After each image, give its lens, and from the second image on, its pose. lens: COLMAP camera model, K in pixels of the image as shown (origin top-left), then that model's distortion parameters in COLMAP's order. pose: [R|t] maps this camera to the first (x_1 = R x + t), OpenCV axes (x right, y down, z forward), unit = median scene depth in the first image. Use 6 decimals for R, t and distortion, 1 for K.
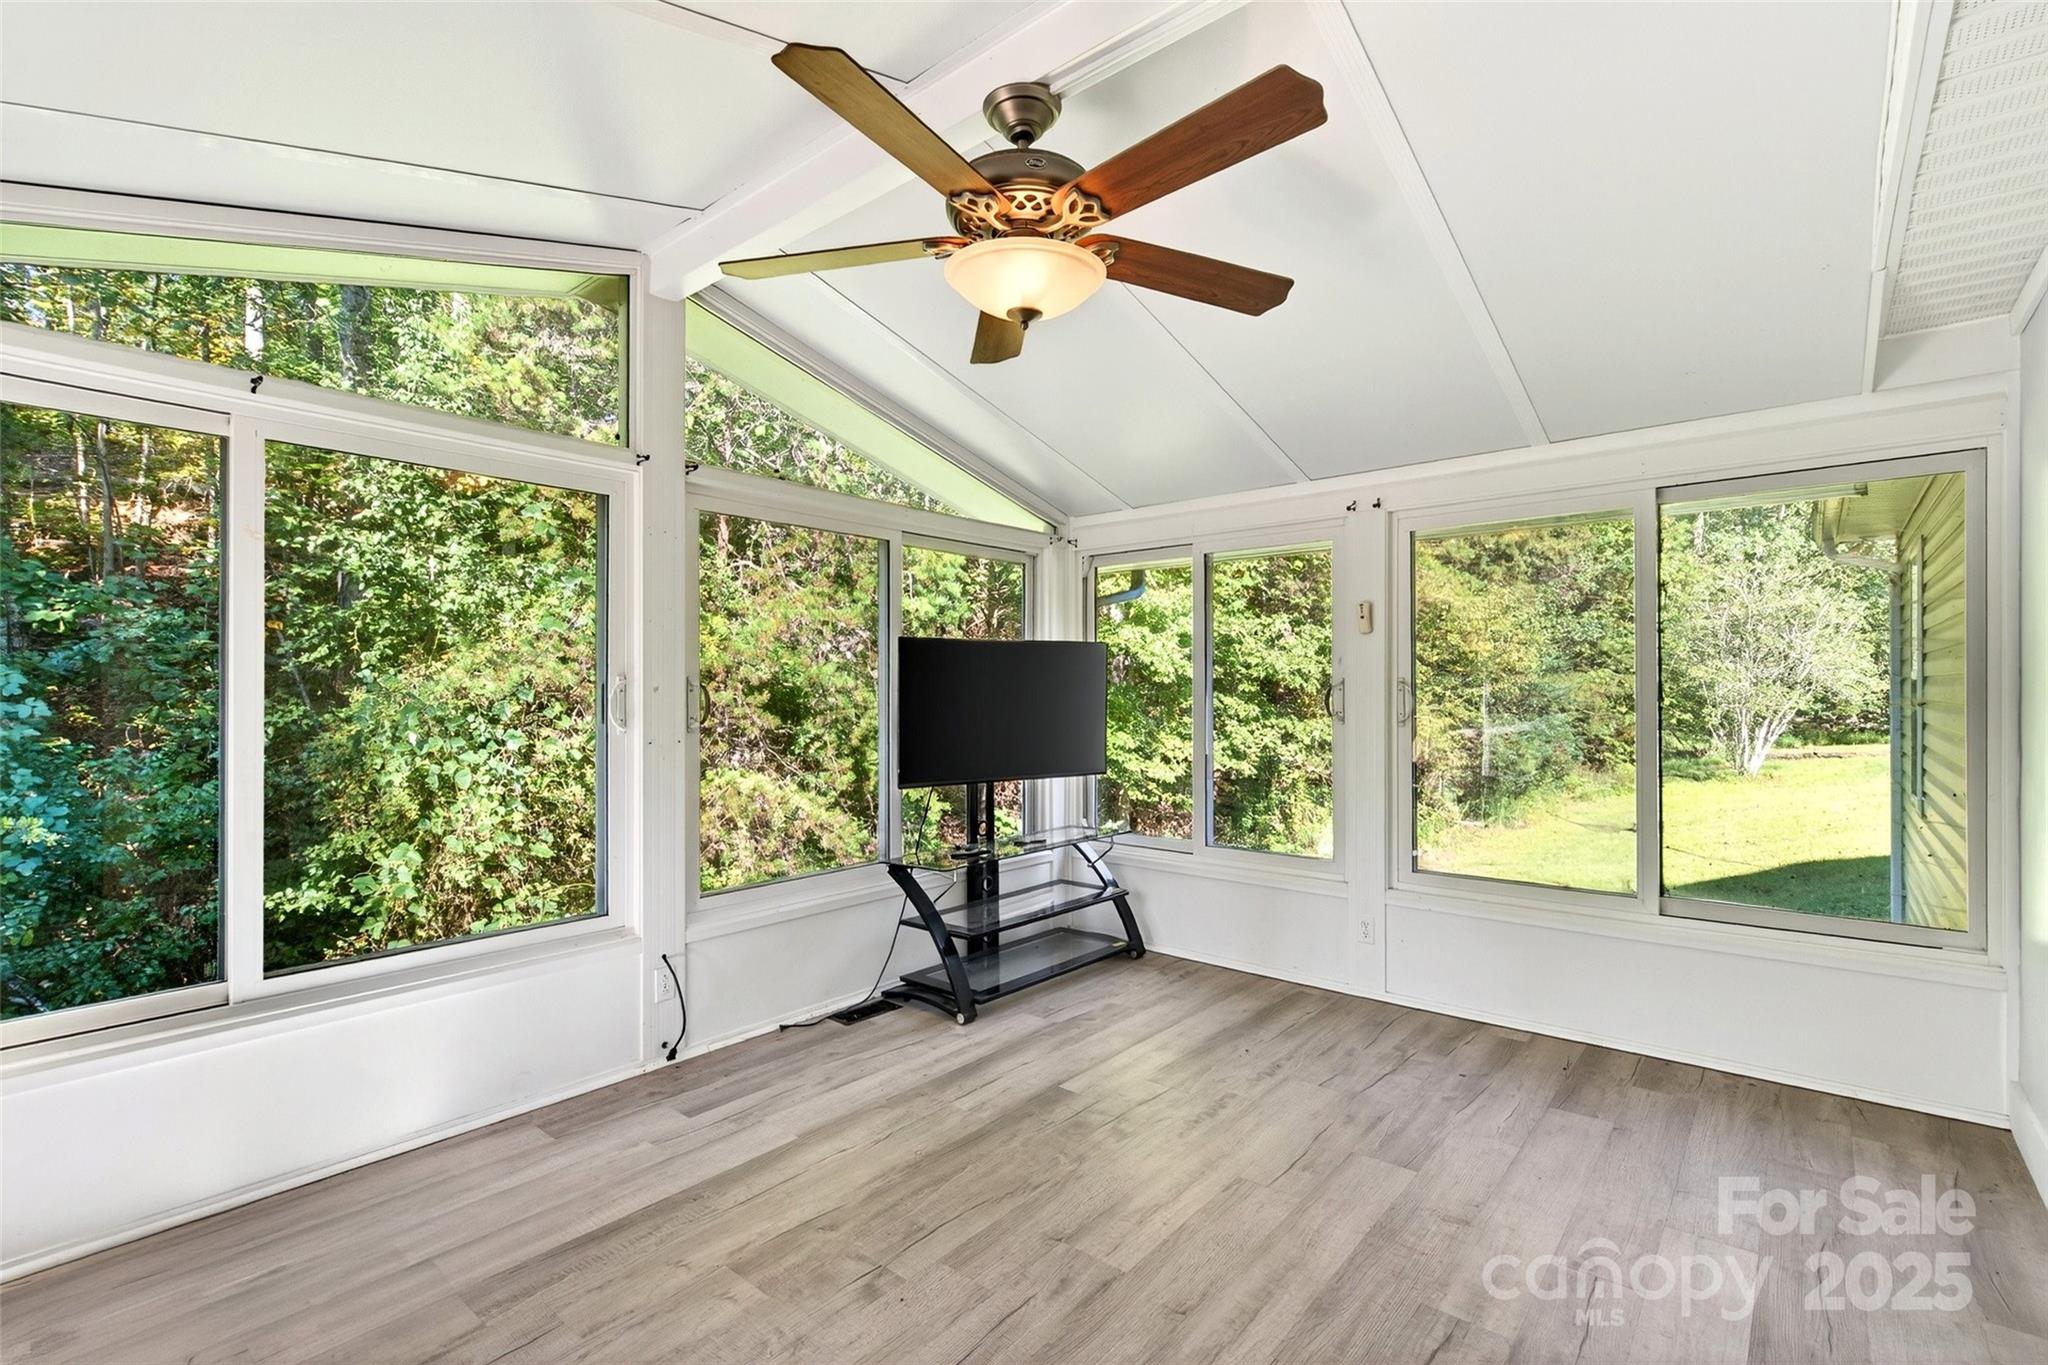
lens RADIAL K [[935.0, 0, 1036.0], [0, 935.0, 669.7], [0, 0, 1]] dist [0.006039, 0.000491]
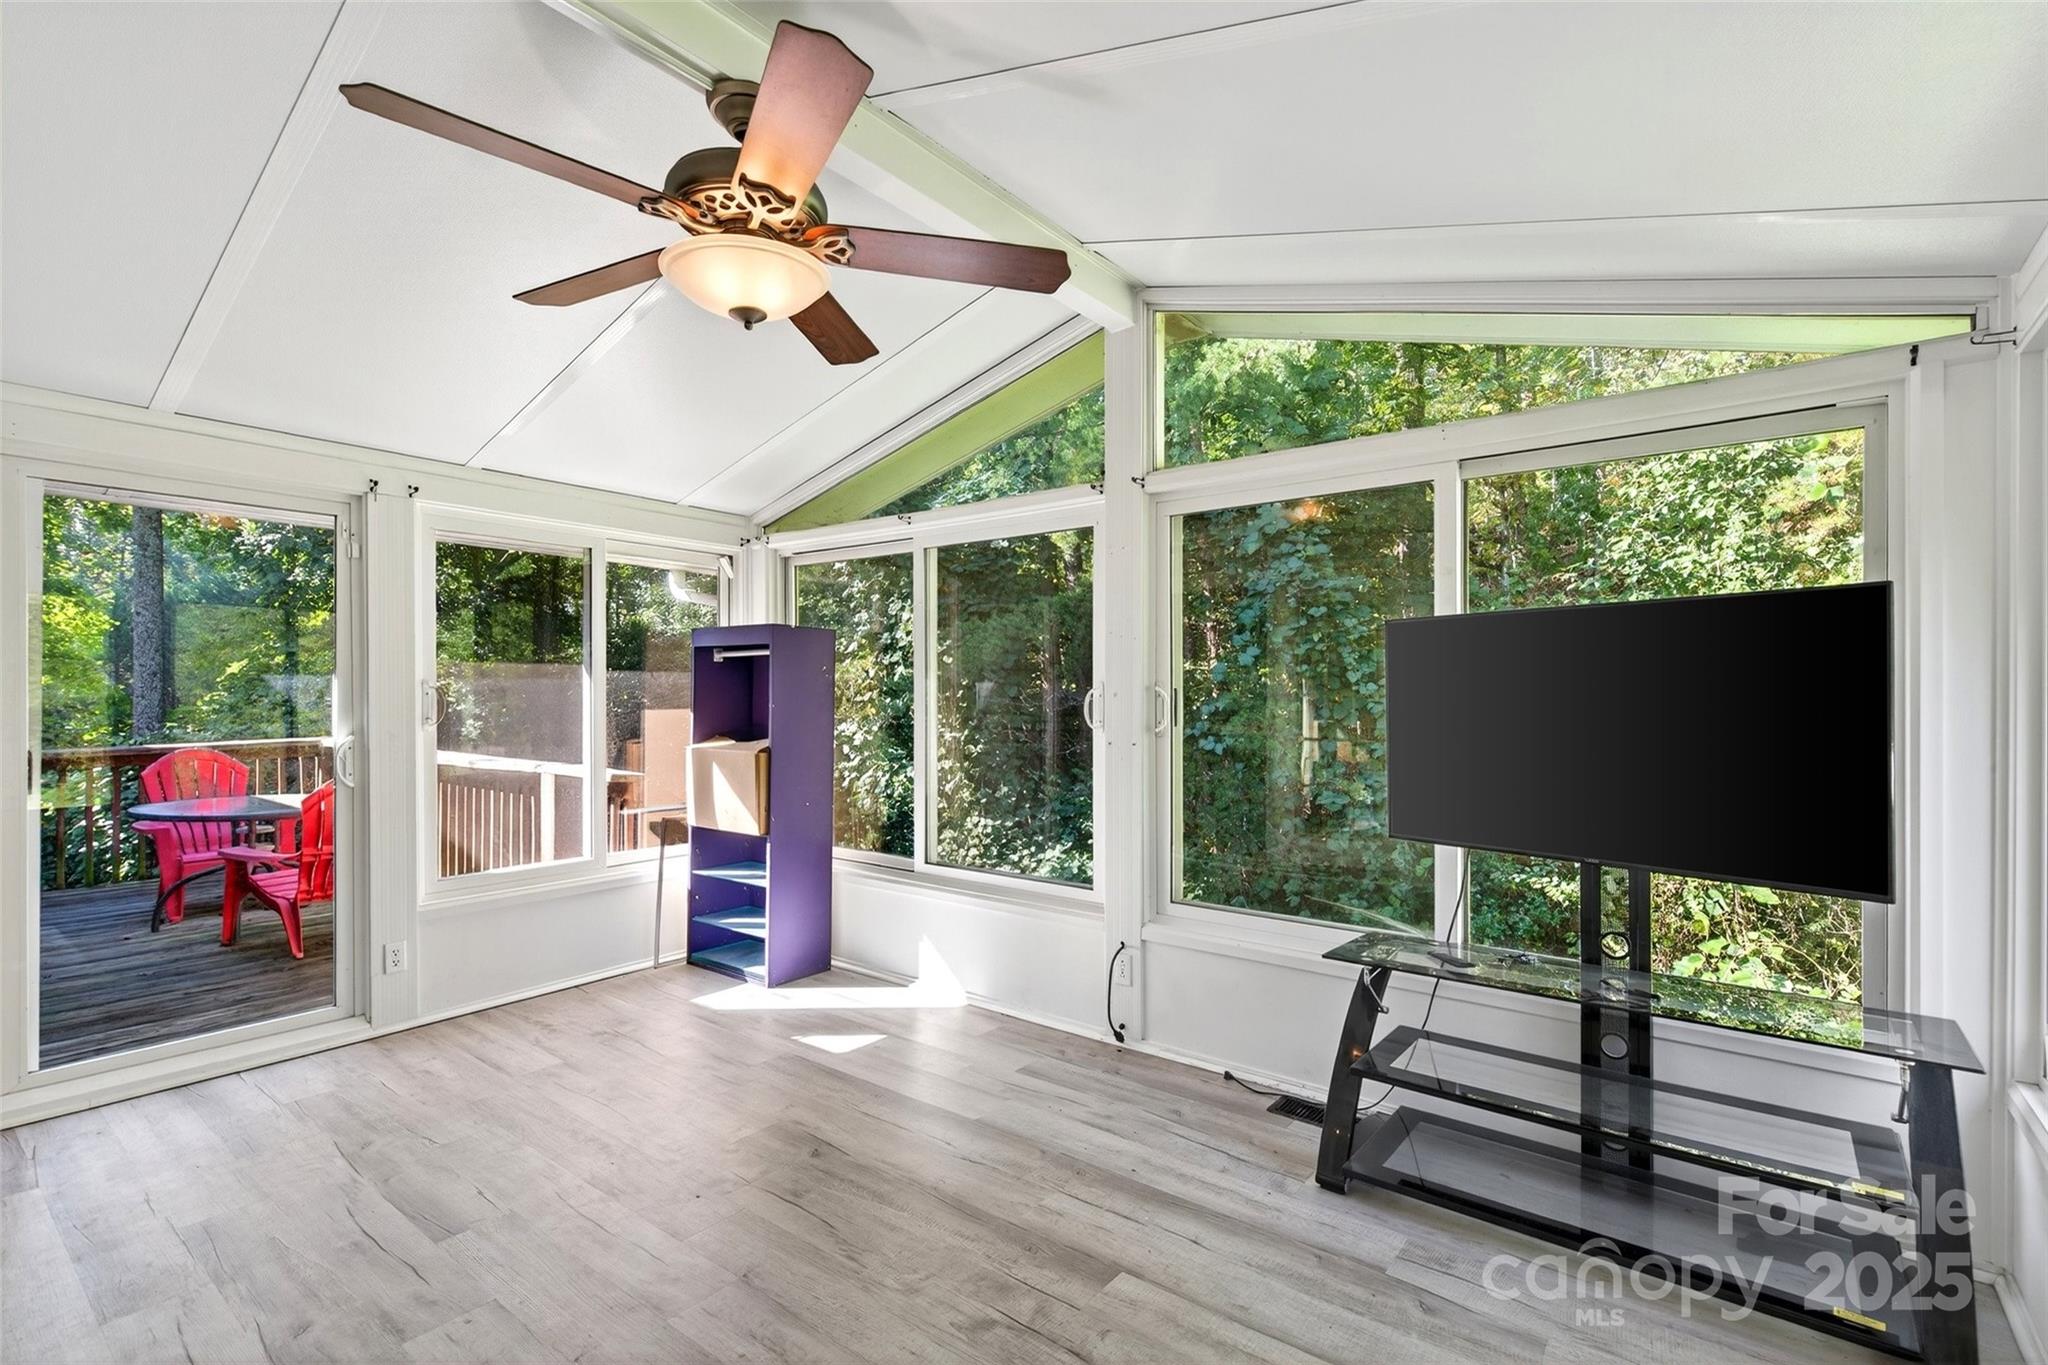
lens RADIAL K [[935.0, 0, 1037.4], [0, 935.0, 702.5], [0, 0, 1]] dist [0.006039, 0.000491]
pose [[0.048075, 0.003637, -0.998837, 0.635274], [0.005297, 0.999978, 0.003896, 0.029126], [0.998830, -0.005478, 0.048054, 0.831142]]
